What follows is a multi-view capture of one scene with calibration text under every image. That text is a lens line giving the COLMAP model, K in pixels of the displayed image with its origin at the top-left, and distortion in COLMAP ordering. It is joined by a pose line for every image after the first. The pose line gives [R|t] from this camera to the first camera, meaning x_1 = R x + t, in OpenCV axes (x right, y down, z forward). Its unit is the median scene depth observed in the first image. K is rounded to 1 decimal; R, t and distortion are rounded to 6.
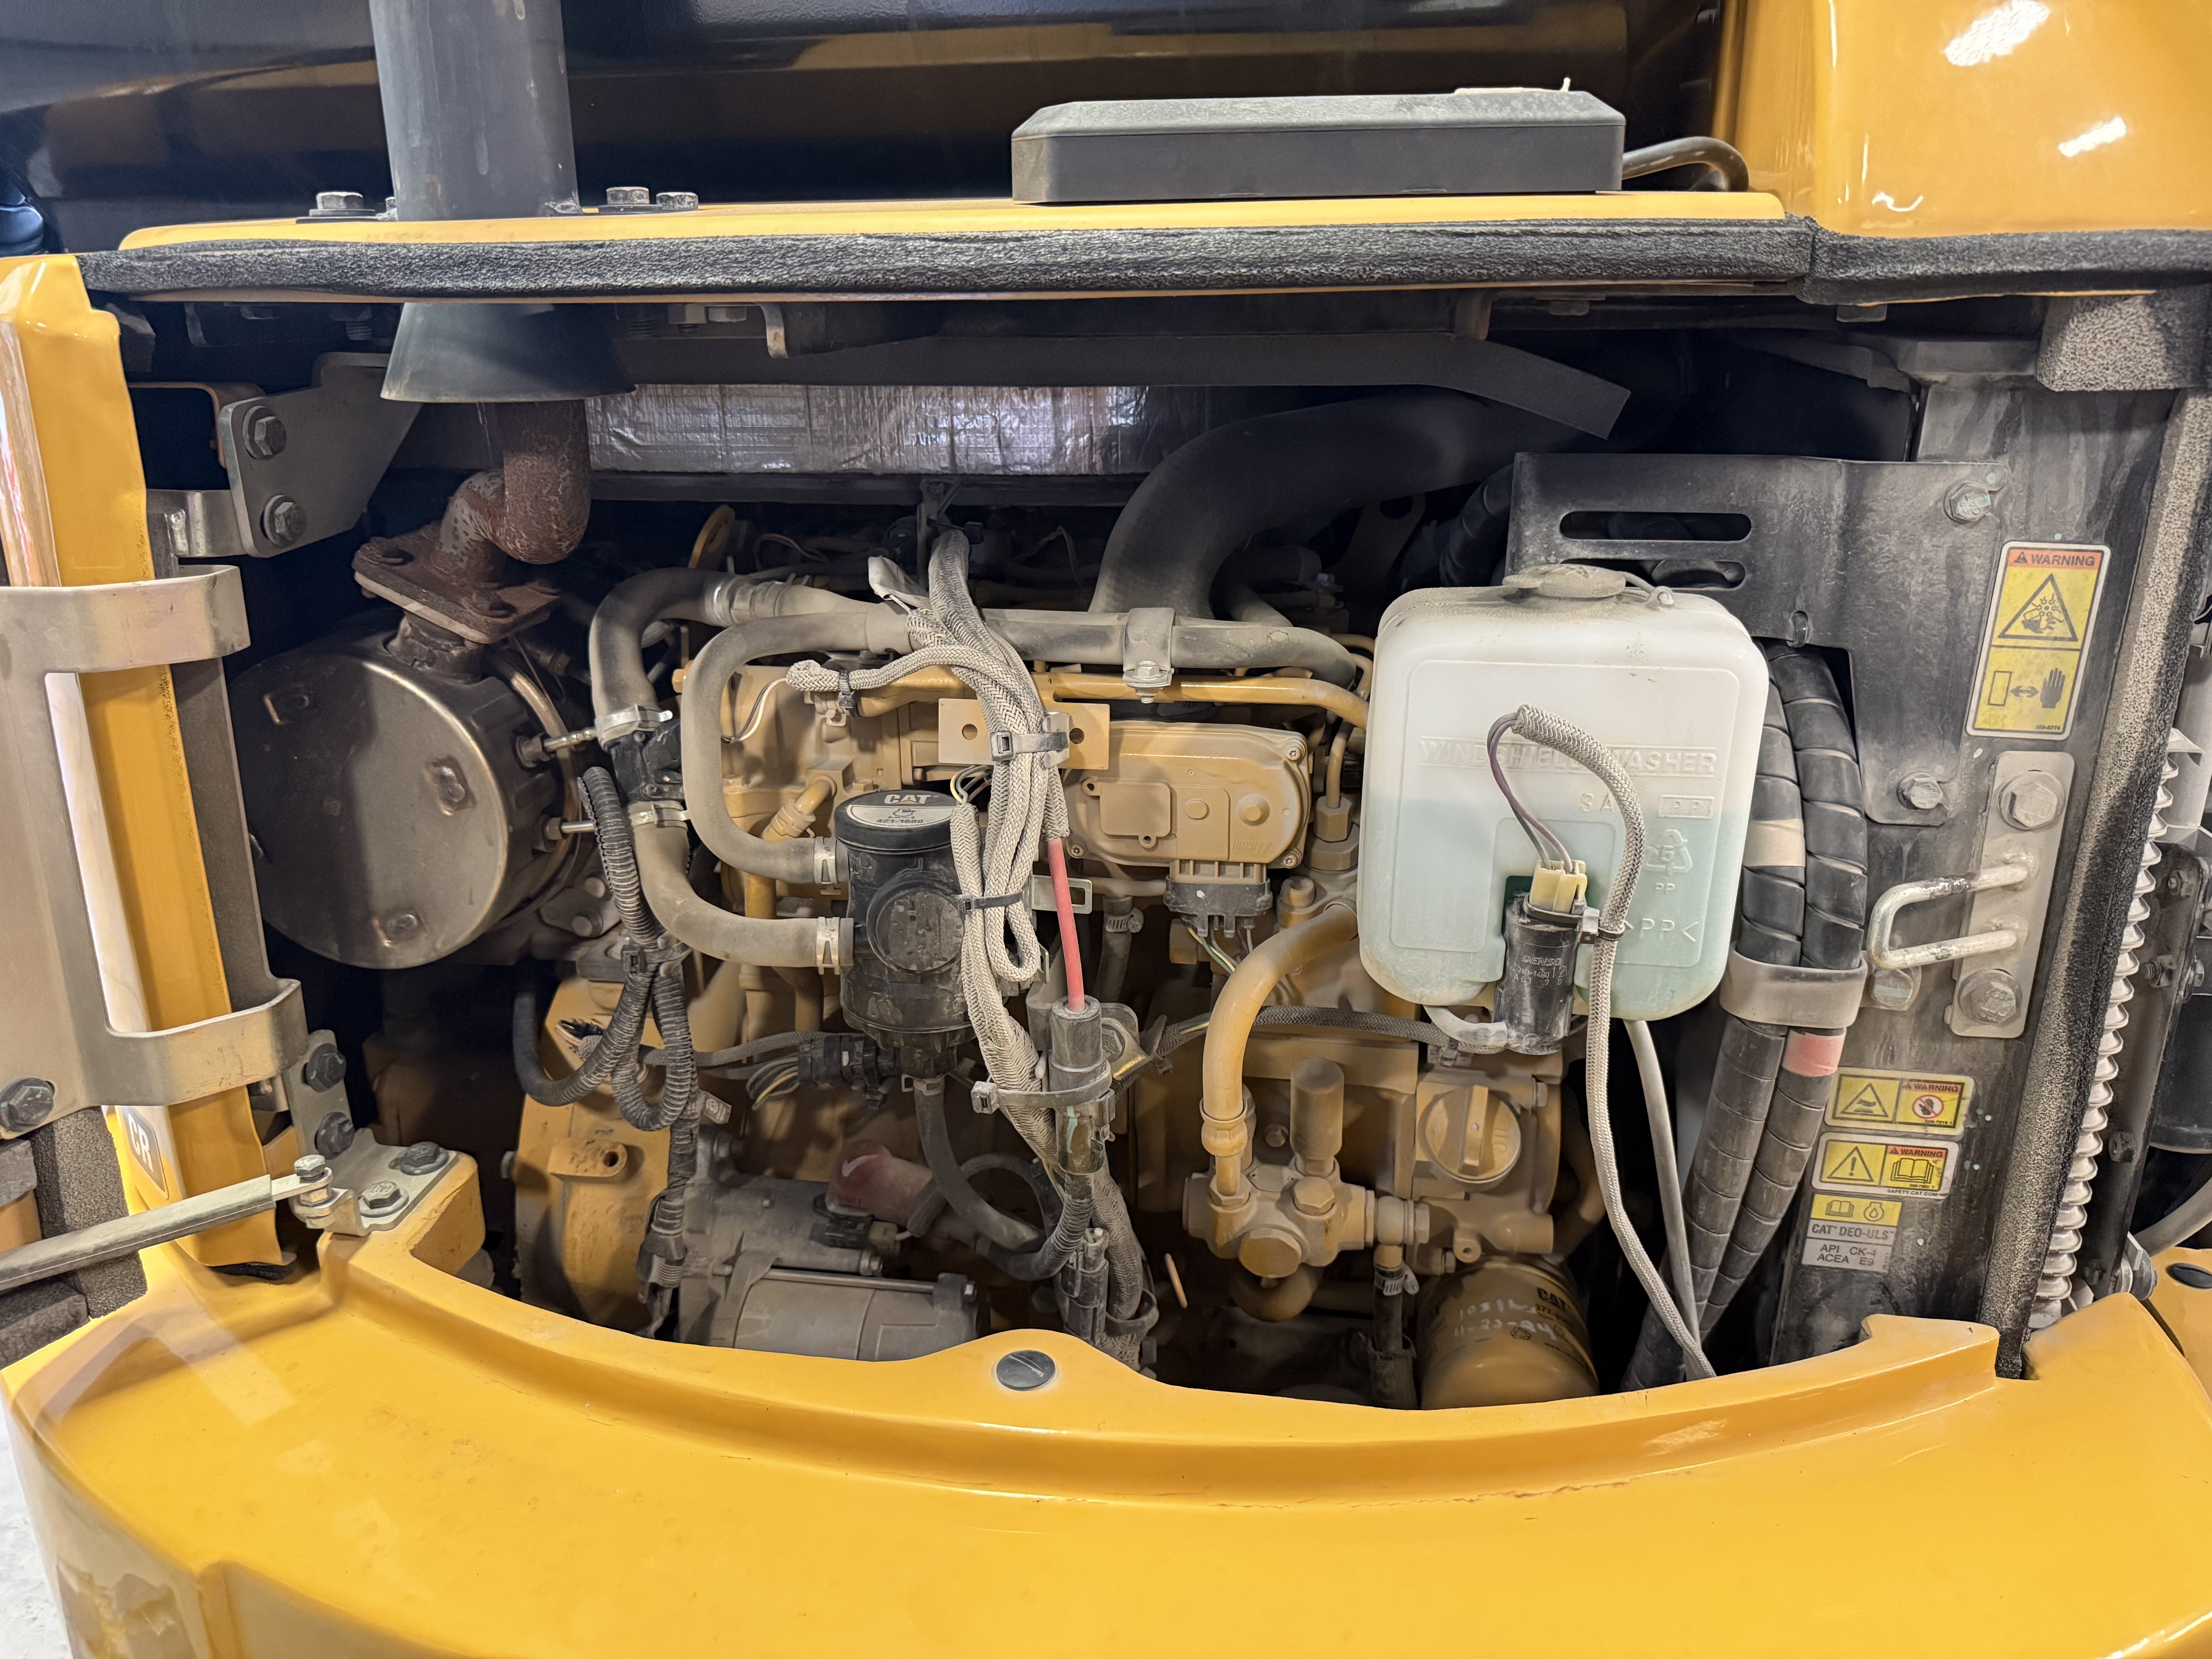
lens RADIAL K [[1543.2, 0, 1106.4], [0, 1543.2, 845.0], [0, 0, 1]] dist [0.054137, -0.072744]
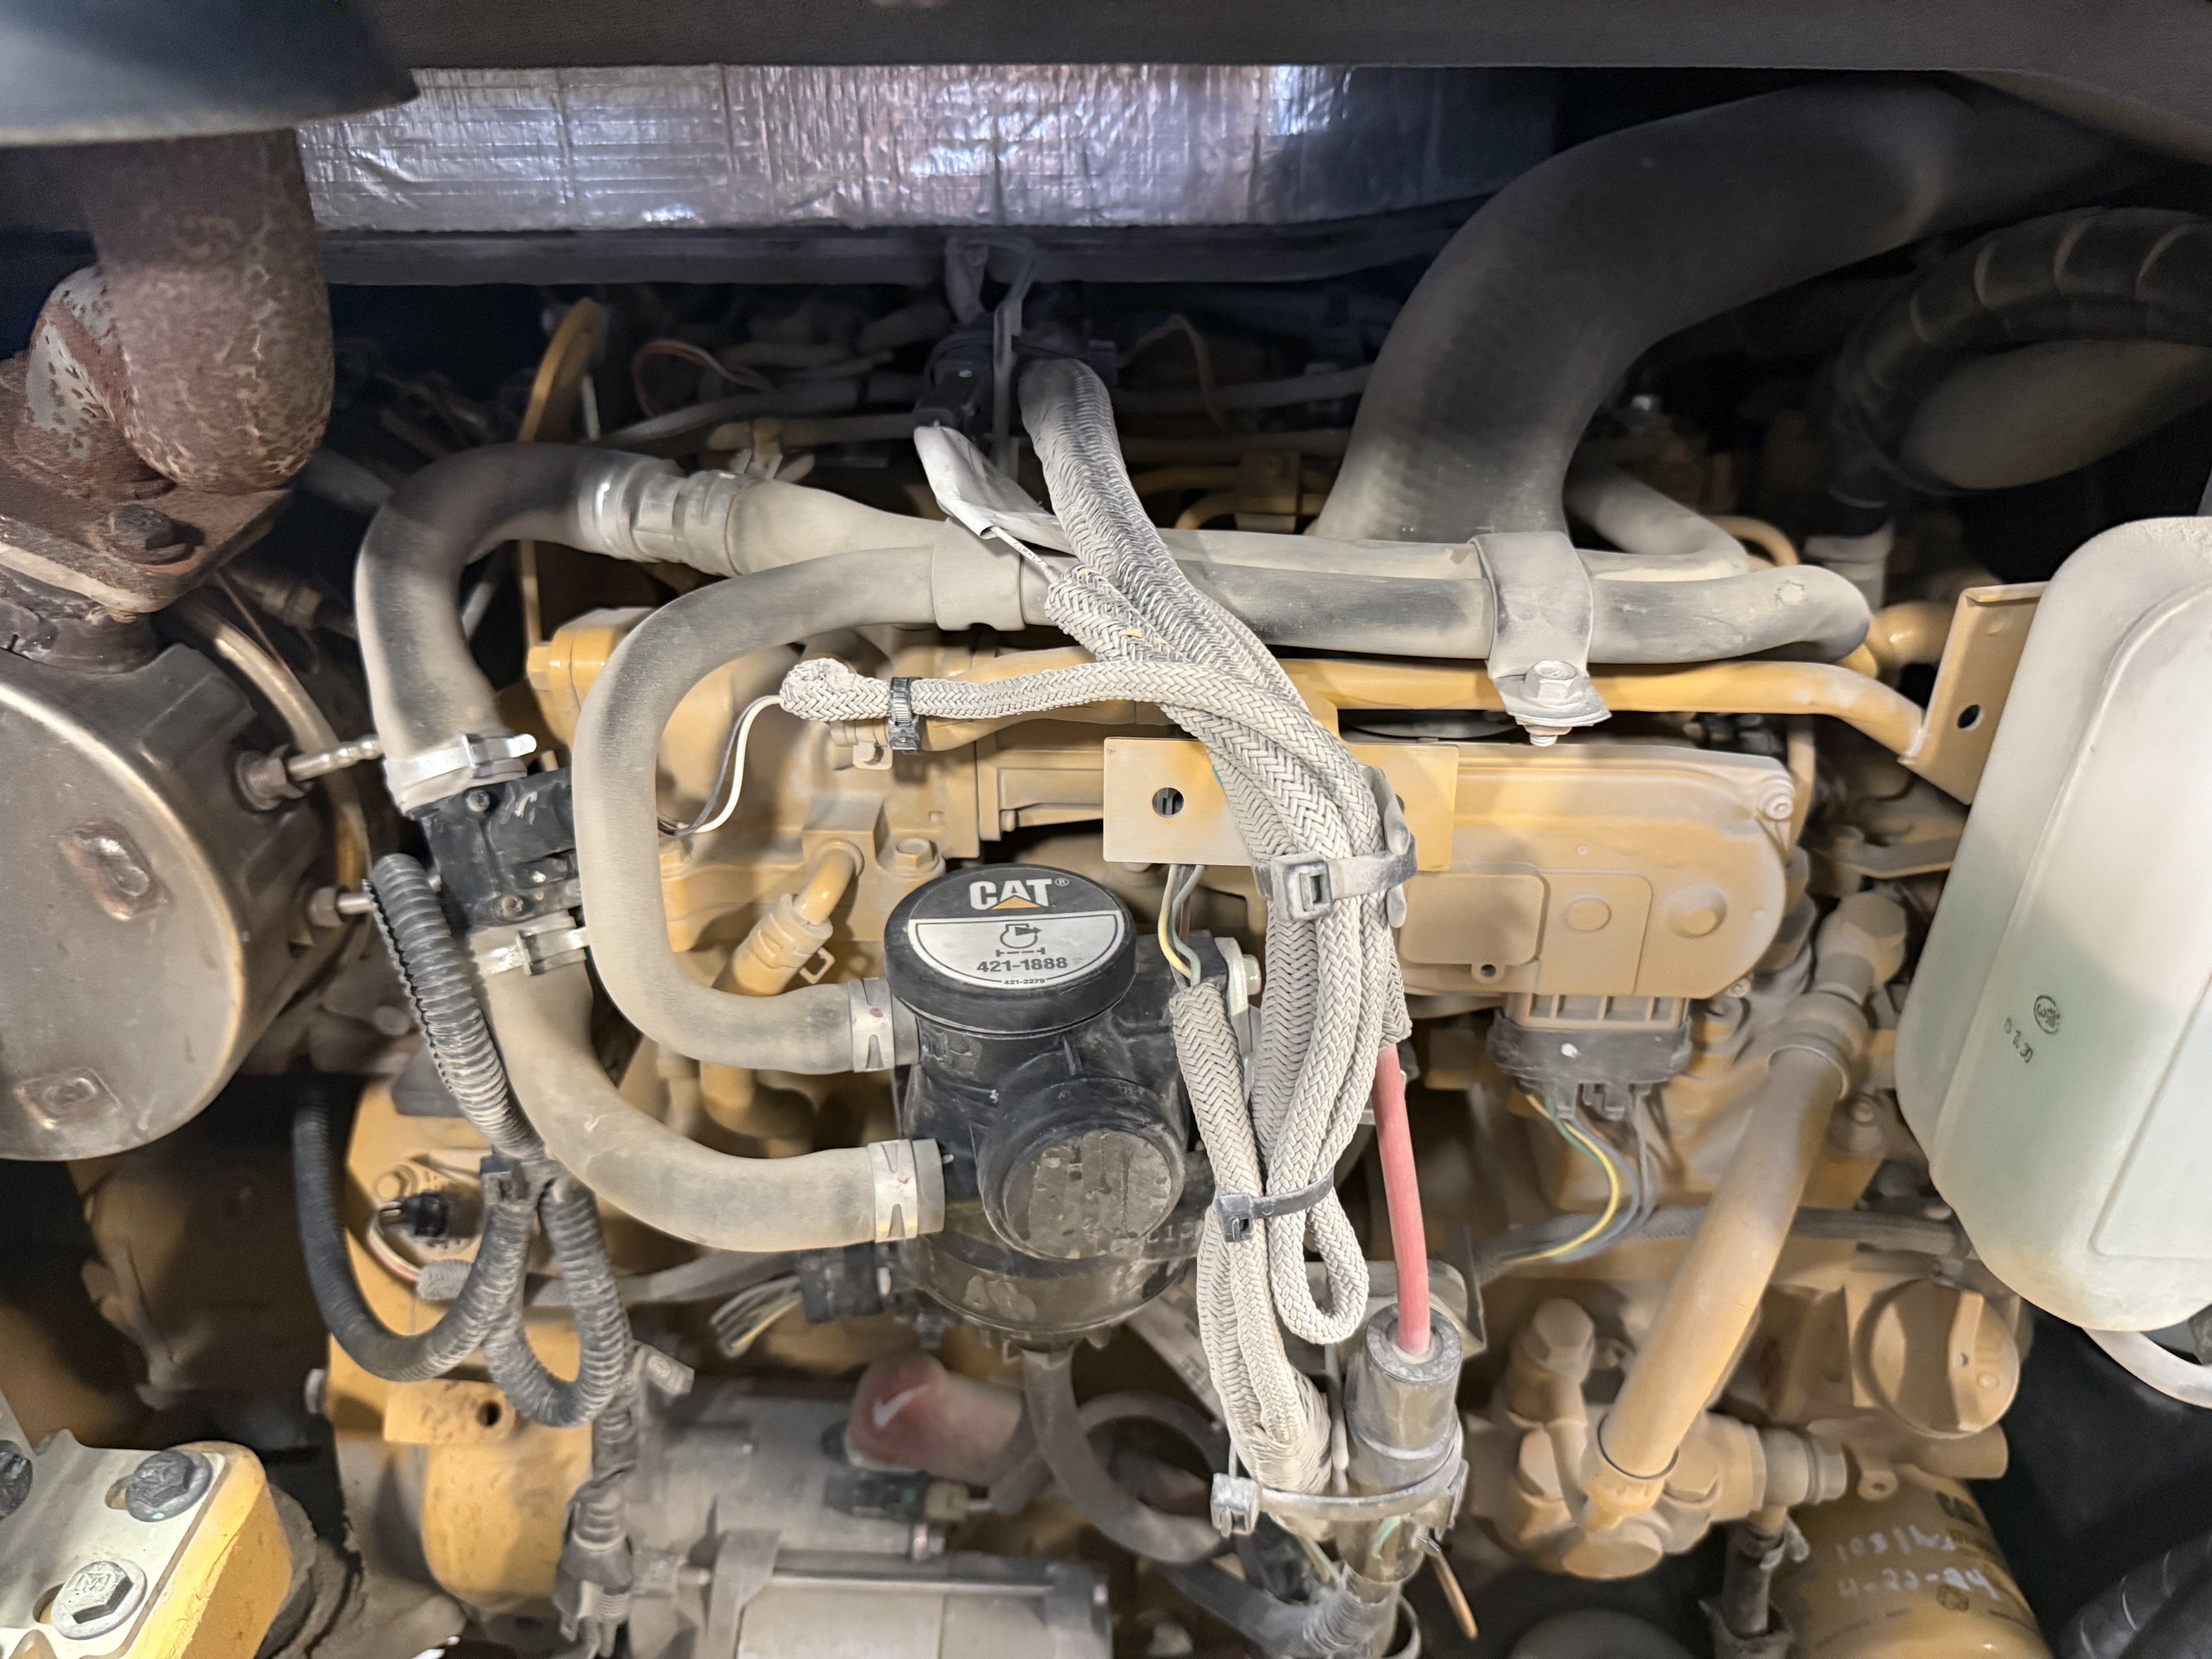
lens RADIAL K [[1611.9, 0, 1106.0], [0, 1611.9, 829.5], [0, 0, 1]] dist [-0.060436, 0.046142]
pose [[0.993118, -0.052960, 0.104461, -0.142666], [0.034575, 0.984744, 0.170538, -0.133733], [-0.111899, -0.165752, 0.979798, 0.434126]]
